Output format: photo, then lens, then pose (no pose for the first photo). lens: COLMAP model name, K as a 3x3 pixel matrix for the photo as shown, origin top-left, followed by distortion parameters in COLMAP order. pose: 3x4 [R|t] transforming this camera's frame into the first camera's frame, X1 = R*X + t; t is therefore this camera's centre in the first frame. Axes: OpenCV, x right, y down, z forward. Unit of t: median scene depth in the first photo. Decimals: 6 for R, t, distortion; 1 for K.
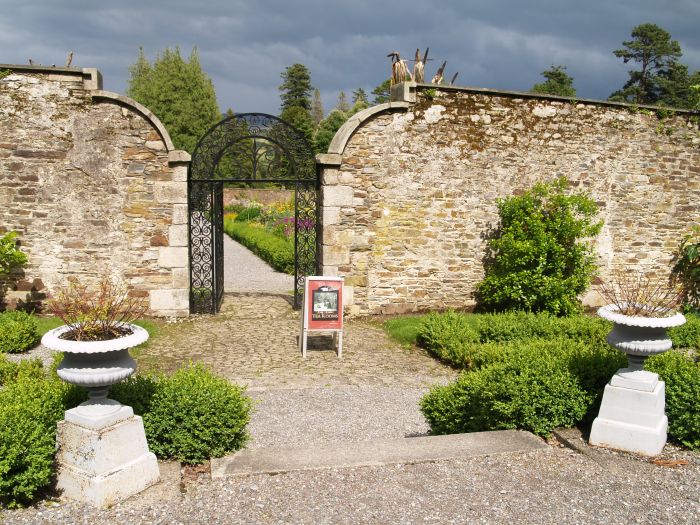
lens RADIAL K [[713.3, 0, 350.0], [0, 713.3, 262.5], [0, 0, 1]] dist [-0.107942, 0.005857]
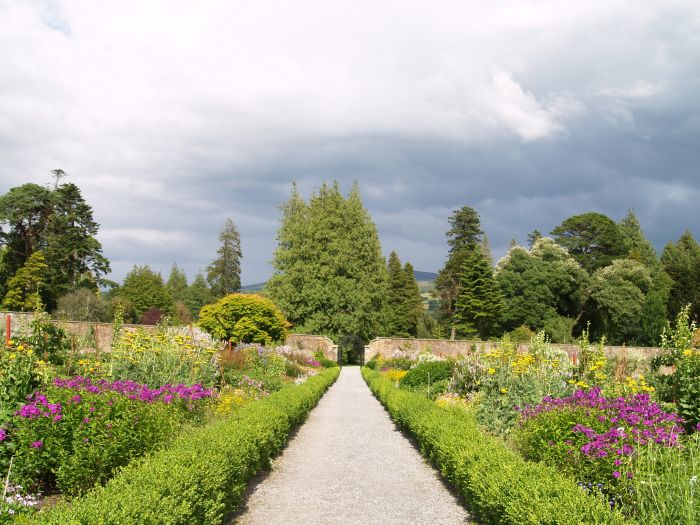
lens RADIAL K [[710.3, 0, 350.0], [0, 710.3, 262.5], [0, 0, 1]] dist [-0.094305, 0.000036]
pose [[0.974169, -0.024587, -0.224480, -0.026432], [-0.024495, 0.976685, -0.213275, -0.011748], [0.224490, 0.213265, 0.950854, 0.162109]]
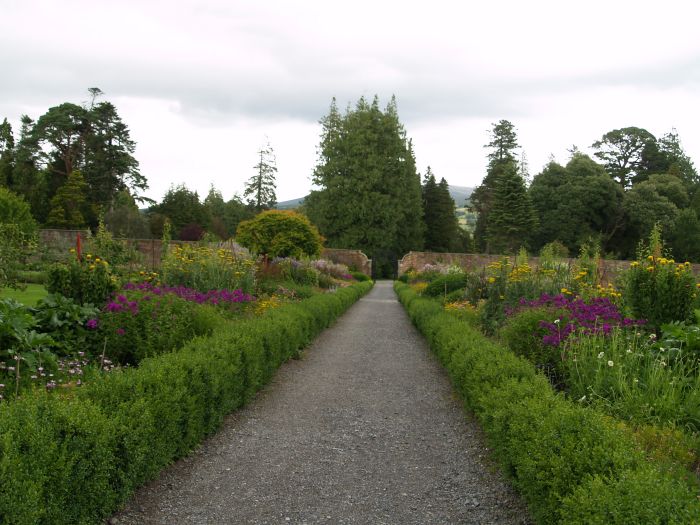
lens RADIAL K [[713.3, 0, 350.0], [0, 713.3, 262.5], [0, 0, 1]] dist [-0.107942, 0.005857]
pose [[0.961335, 0.001548, -0.275376, -0.020526], [-0.028474, 0.995183, -0.093806, -0.010031], [0.273904, 0.098020, 0.956749, 0.148810]]
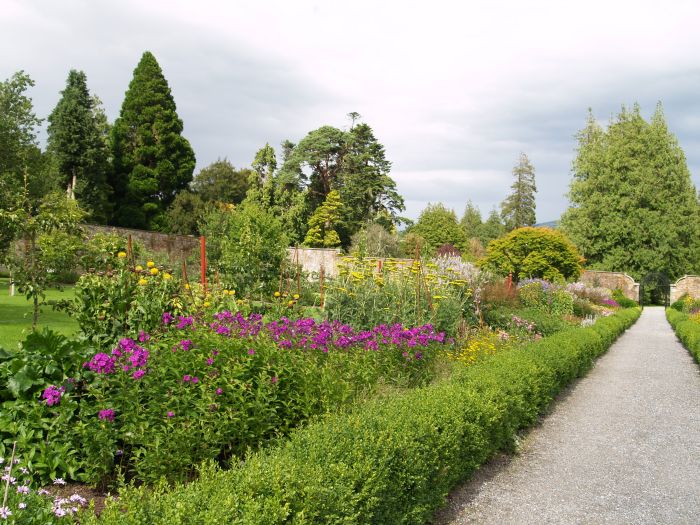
lens RADIAL K [[713.3, 0, 350.0], [0, 713.3, 262.5], [0, 0, 1]] dist [-0.107942, 0.005857]
pose [[0.802865, 0.001338, -0.596159, -0.030747], [-0.079002, 0.991417, -0.104168, -0.013394], [0.590903, 0.130731, 0.796080, 0.184723]]
